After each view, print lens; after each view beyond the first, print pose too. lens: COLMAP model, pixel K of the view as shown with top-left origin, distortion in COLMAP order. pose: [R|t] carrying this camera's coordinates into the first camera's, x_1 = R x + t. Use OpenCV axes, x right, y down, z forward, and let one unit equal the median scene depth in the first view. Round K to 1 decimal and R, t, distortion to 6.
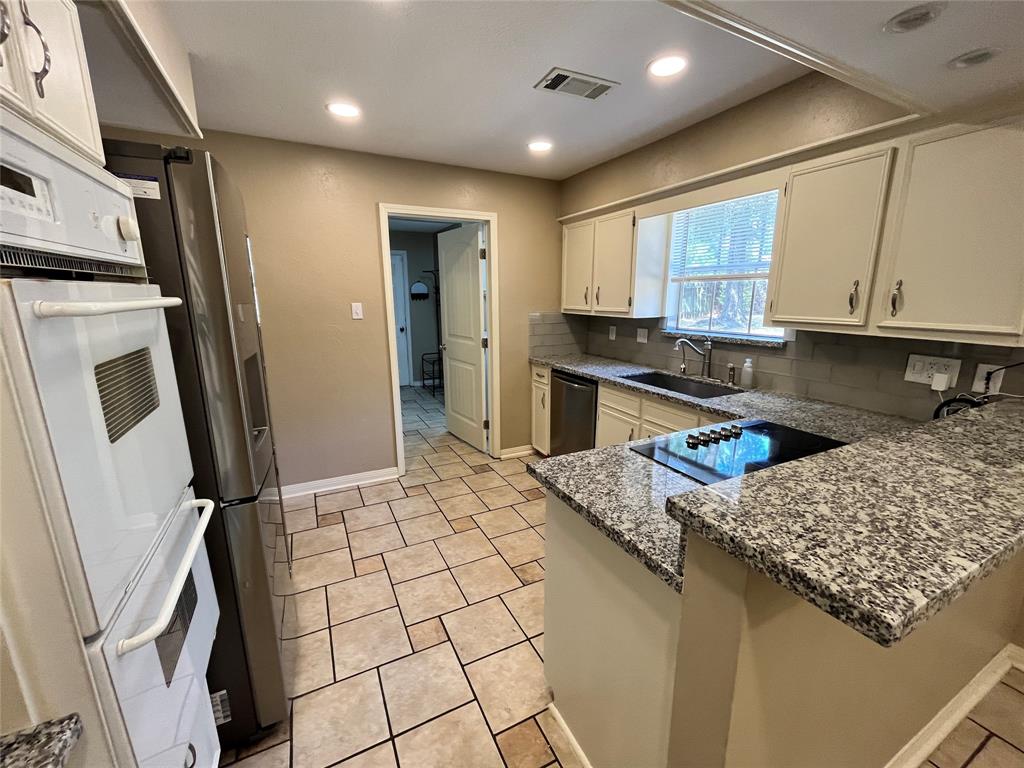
lens RADIAL K [[417.2, 0, 512.0], [0, 417.2, 387.6], [0, 0, 1]] dist [-0.003493, -0.000070]
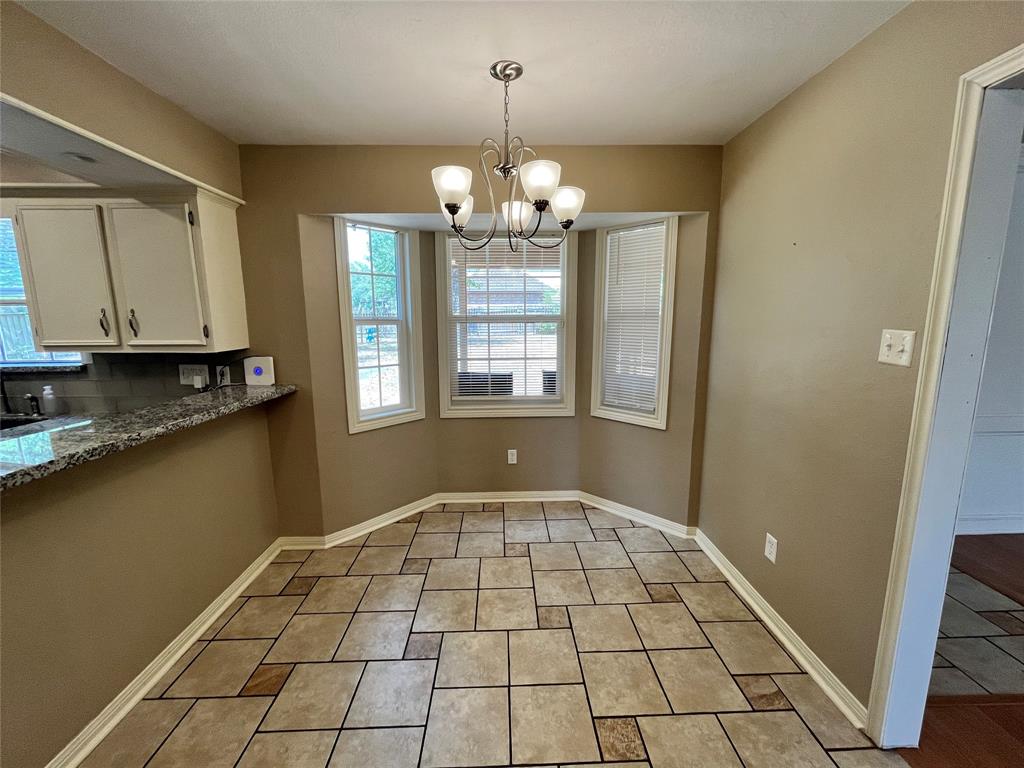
lens RADIAL K [[417.2, 0, 510.7], [0, 417.2, 384.7], [0, 0, 1]] dist [-0.003493, -0.000070]
pose [[0.426140, -0.139400, 0.893853, 0.223990], [0.200674, 0.978007, 0.056854, 0.125022], [-0.882120, 0.155145, 0.444741, -0.535790]]
